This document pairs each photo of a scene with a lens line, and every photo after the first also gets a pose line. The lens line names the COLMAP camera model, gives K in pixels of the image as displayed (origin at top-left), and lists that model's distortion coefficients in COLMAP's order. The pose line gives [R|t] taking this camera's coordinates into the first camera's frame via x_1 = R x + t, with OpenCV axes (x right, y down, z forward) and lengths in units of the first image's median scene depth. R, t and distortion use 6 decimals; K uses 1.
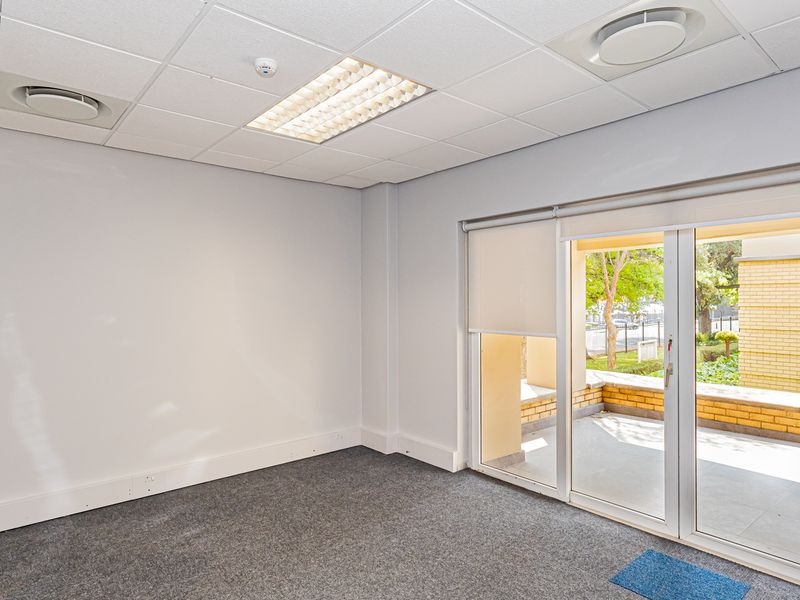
lens RADIAL K [[494.1, 0, 400.0], [0, 494.1, 300.0], [0, 0, 1]] dist [0.005826, 0.000127]
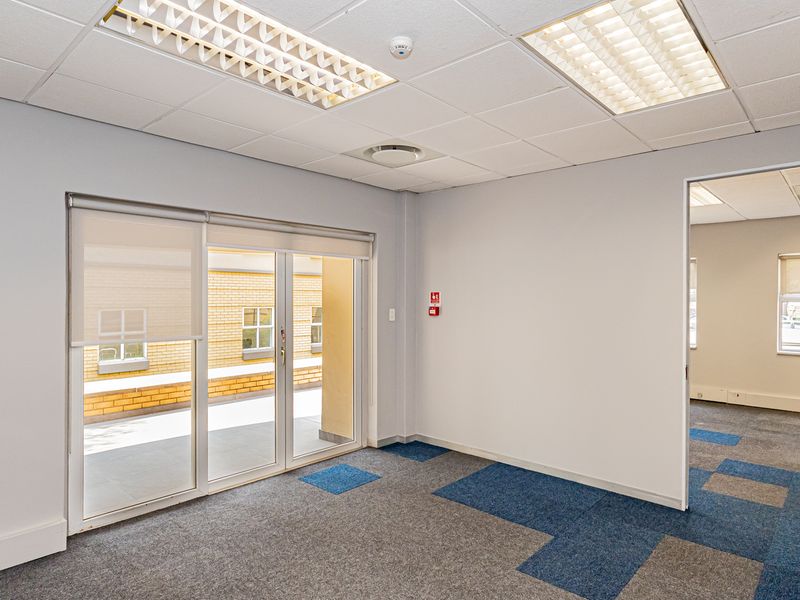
lens RADIAL K [[494.1, 0, 400.0], [0, 494.1, 300.0], [0, 0, 1]] dist [0.005826, 0.000127]
pose [[-0.132206, 0.005764, 0.991206, -0.756422], [0.004062, 0.999978, -0.005273, 0.002773], [-0.991214, 0.003329, -0.132226, 0.727039]]
